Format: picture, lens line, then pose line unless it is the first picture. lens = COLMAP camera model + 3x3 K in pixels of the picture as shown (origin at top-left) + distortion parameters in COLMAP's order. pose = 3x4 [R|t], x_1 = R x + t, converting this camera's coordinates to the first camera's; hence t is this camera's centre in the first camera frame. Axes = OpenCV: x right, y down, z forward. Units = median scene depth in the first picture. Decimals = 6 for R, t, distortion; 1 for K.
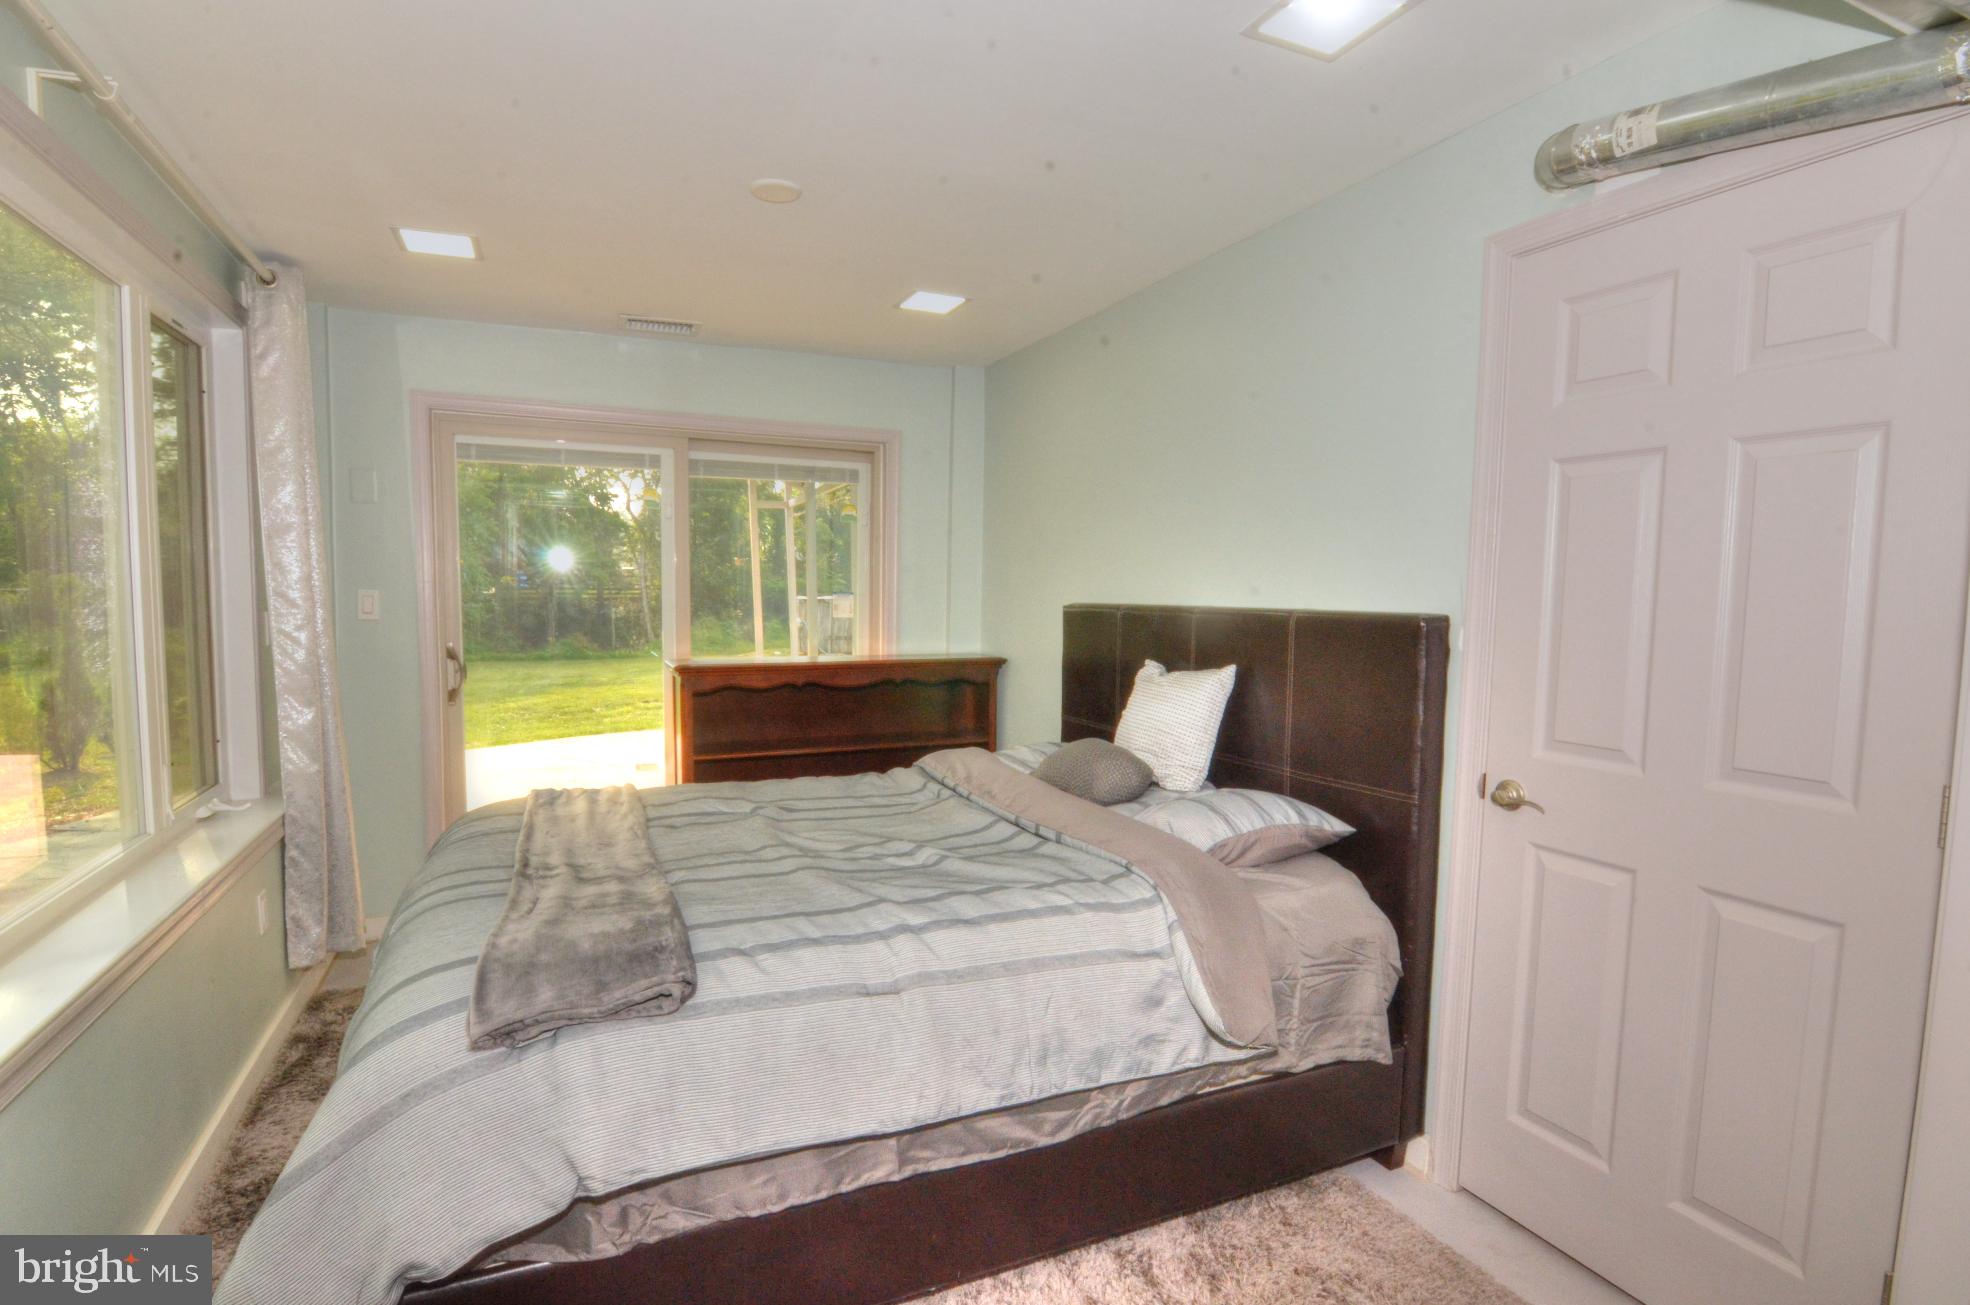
lens RADIAL K [[957.4, 0, 964.9], [0, 957.4, 654.0], [0, 0, 1]] dist [-0.019229, -0.001780]
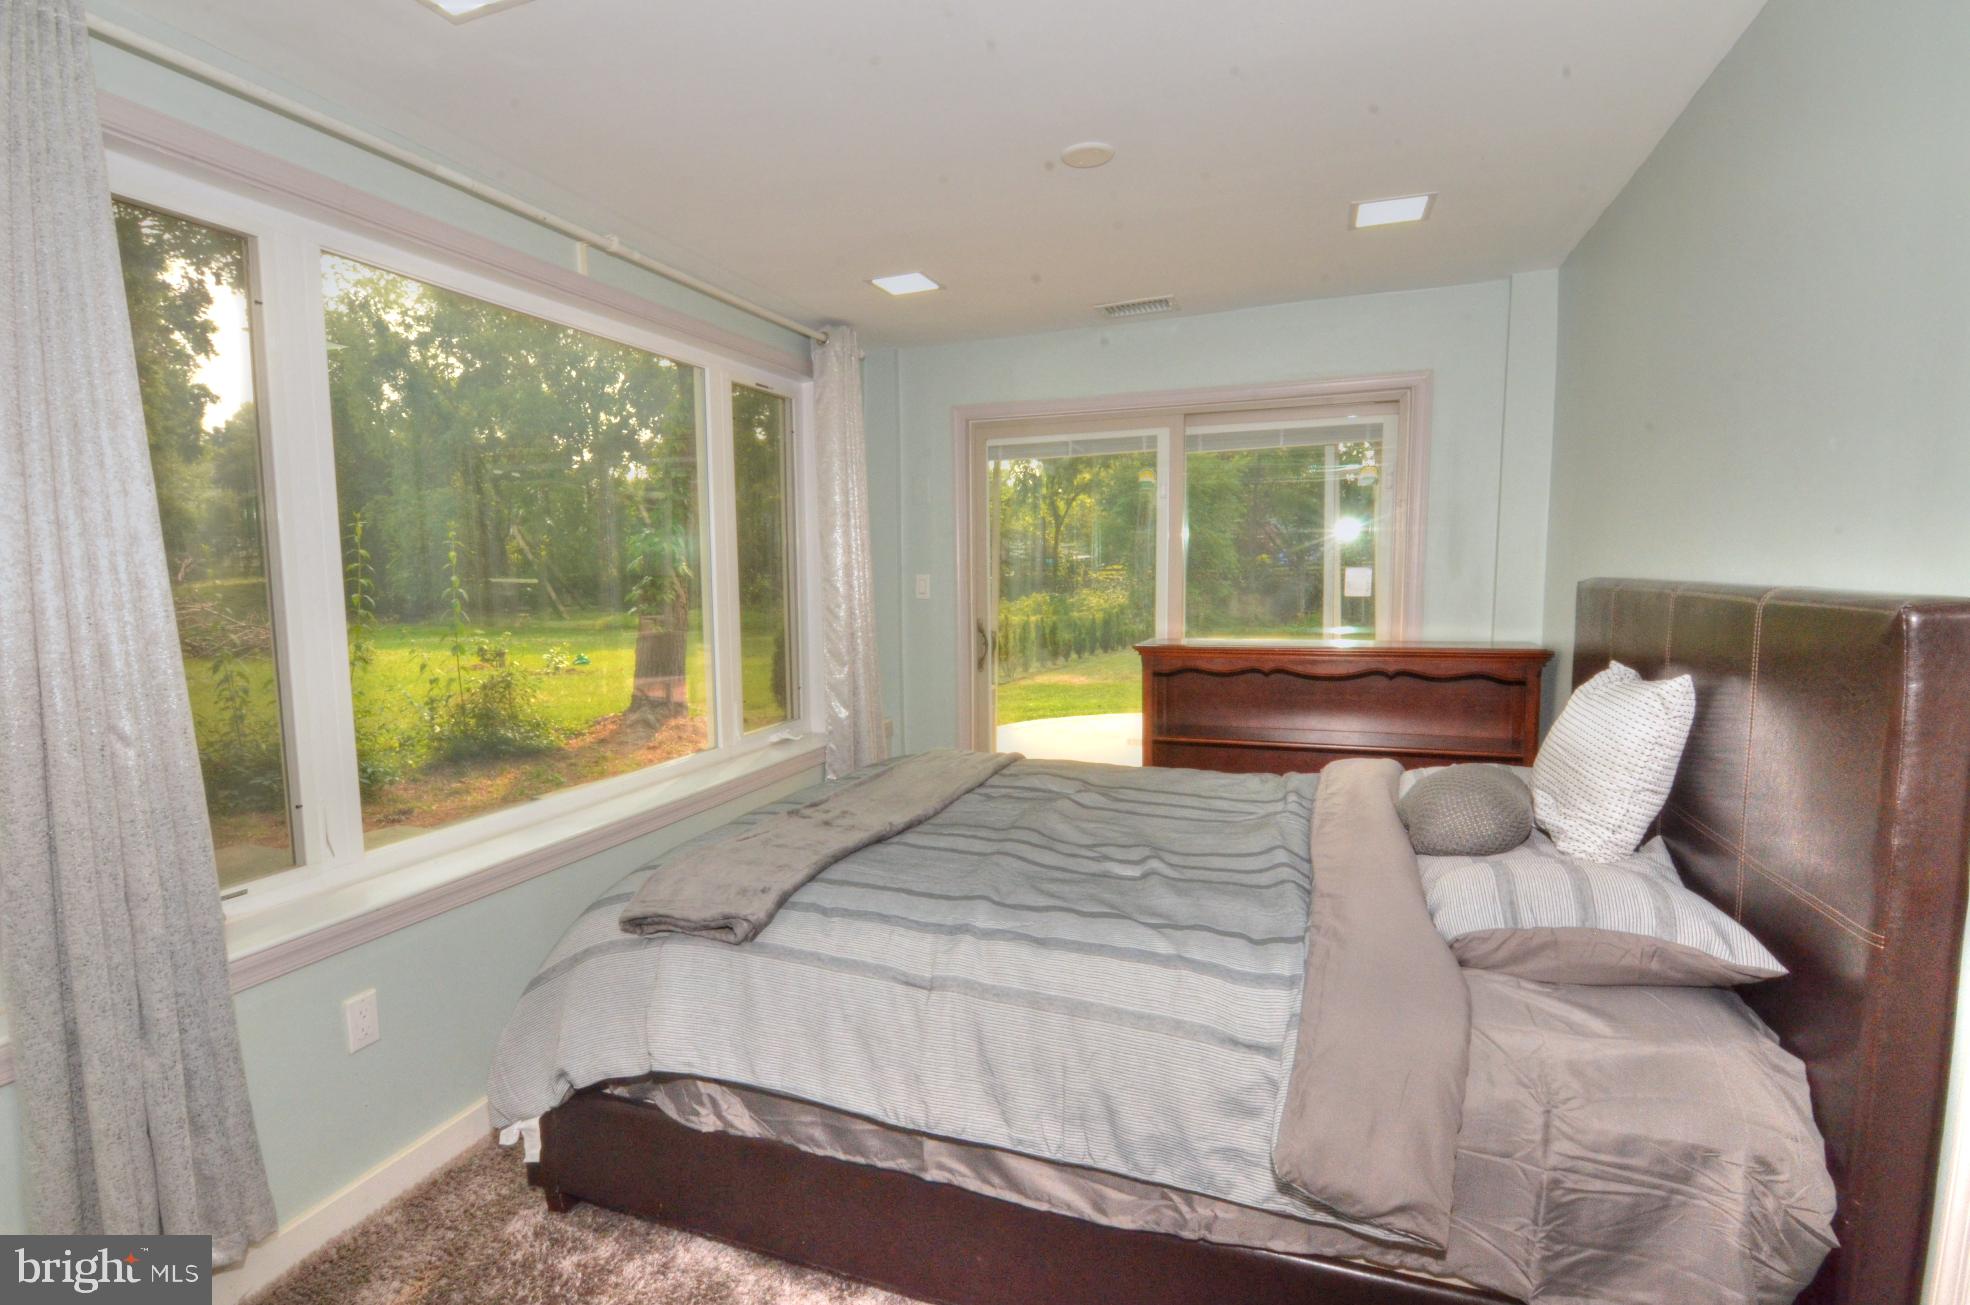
lens RADIAL K [[957.4, 0, 969.5], [0, 957.4, 656.1], [0, 0, 1]] dist [-0.019229, -0.001780]
pose [[0.703266, 0.043778, -0.709577, 0.470523], [-0.023361, 0.998986, 0.038481, -0.016694], [0.710543, -0.010486, 0.703576, 0.260830]]
